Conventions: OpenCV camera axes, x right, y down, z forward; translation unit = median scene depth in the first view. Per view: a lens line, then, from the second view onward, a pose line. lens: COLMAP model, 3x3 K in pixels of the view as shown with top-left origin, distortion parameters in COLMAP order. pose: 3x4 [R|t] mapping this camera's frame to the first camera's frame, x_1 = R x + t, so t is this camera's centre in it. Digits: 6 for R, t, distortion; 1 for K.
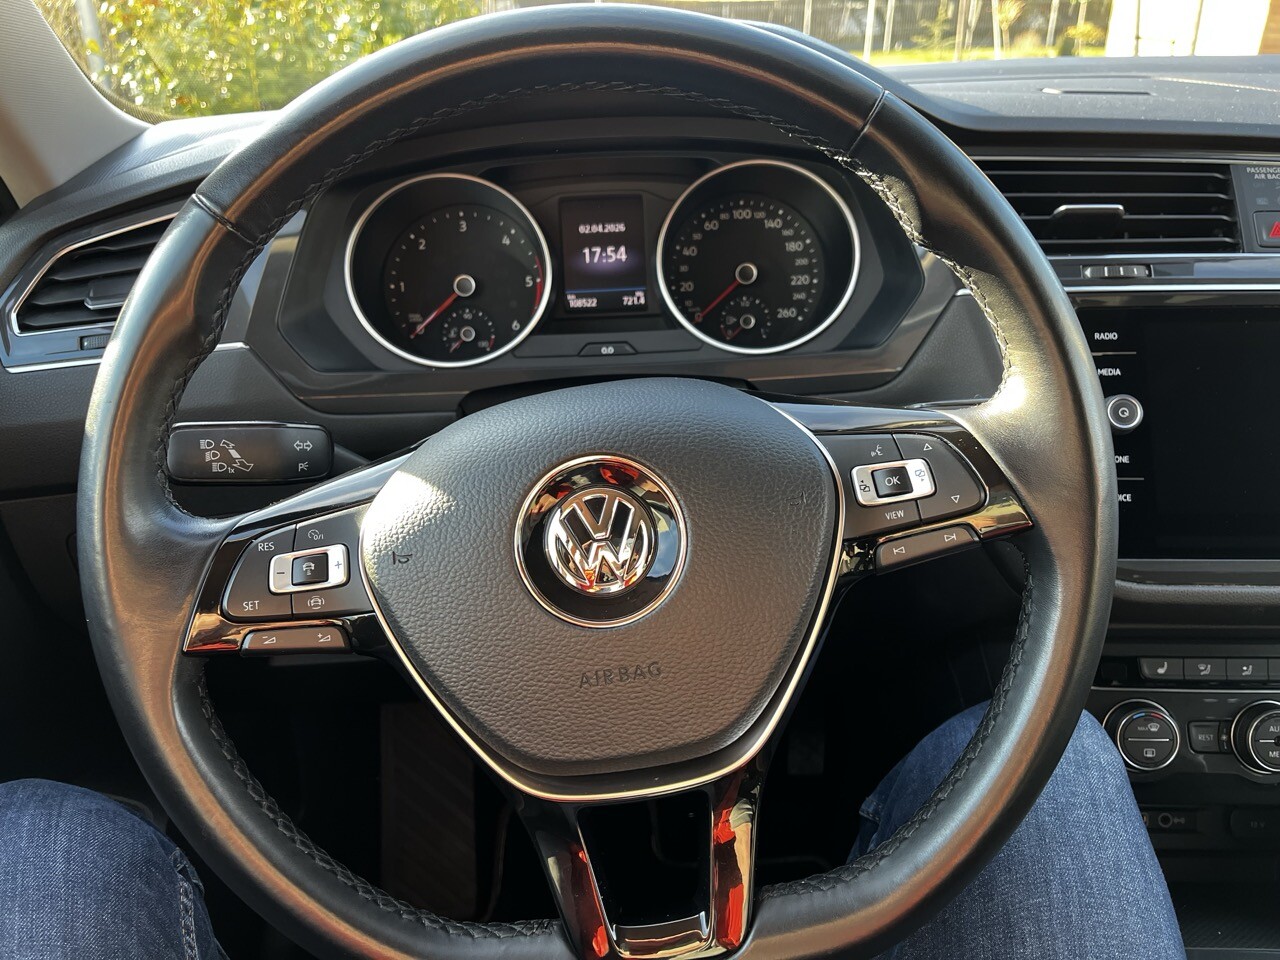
lens RADIAL K [[982.4, 0, 632.4], [0, 982.4, 478.3], [0, 0, 1]] dist [0.052939, -0.088426]
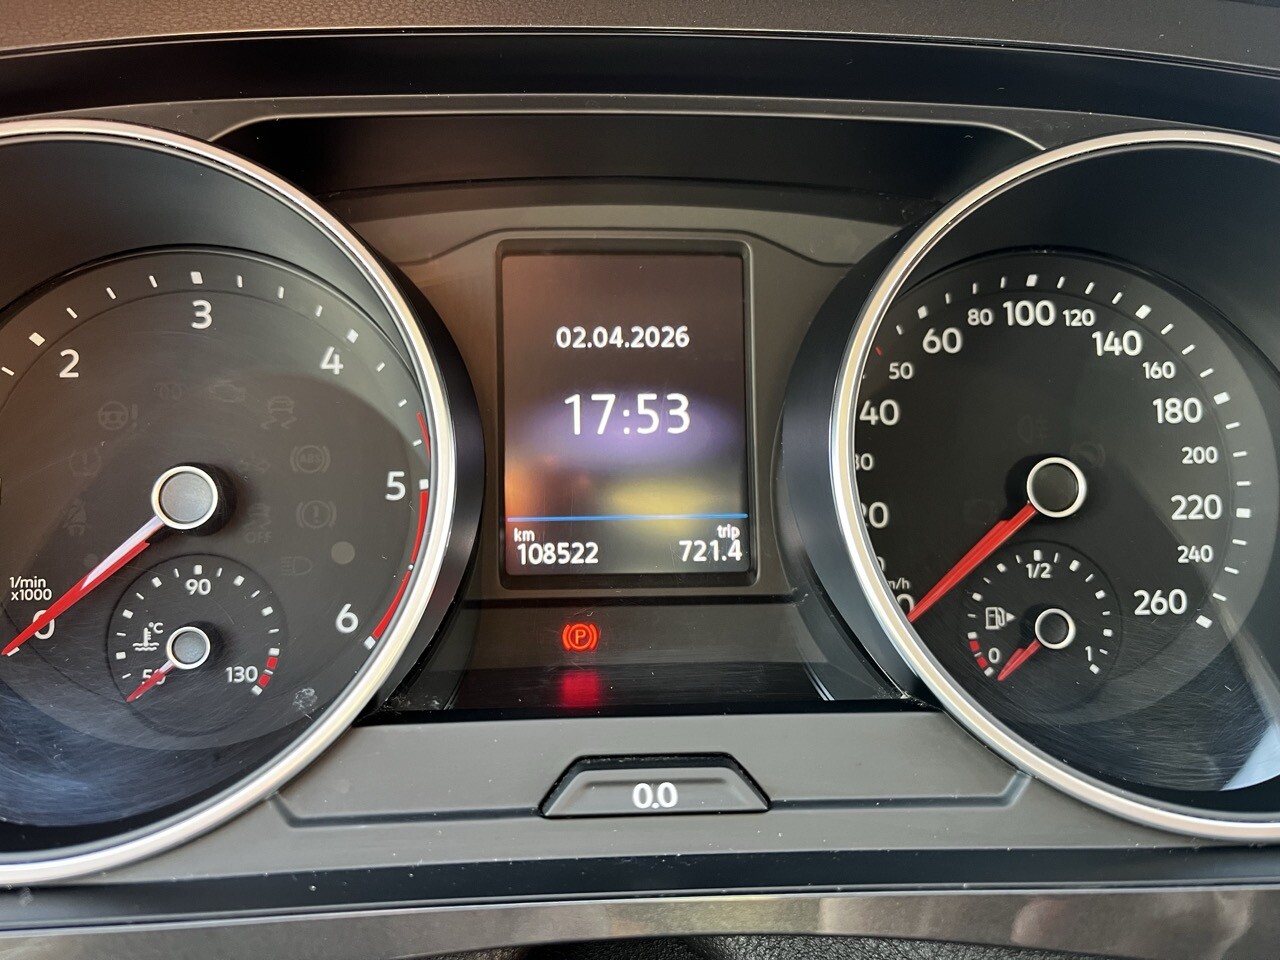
lens RADIAL K [[982.4, 0, 642.4], [0, 982.4, 478.6], [0, 0, 1]] dist [0.052939, -0.088426]
pose [[0.997508, 0.030759, 0.063491, -0.044143], [-0.024240, 0.994590, -0.101009, -0.171794], [-0.066255, 0.099218, 0.992858, 0.670439]]
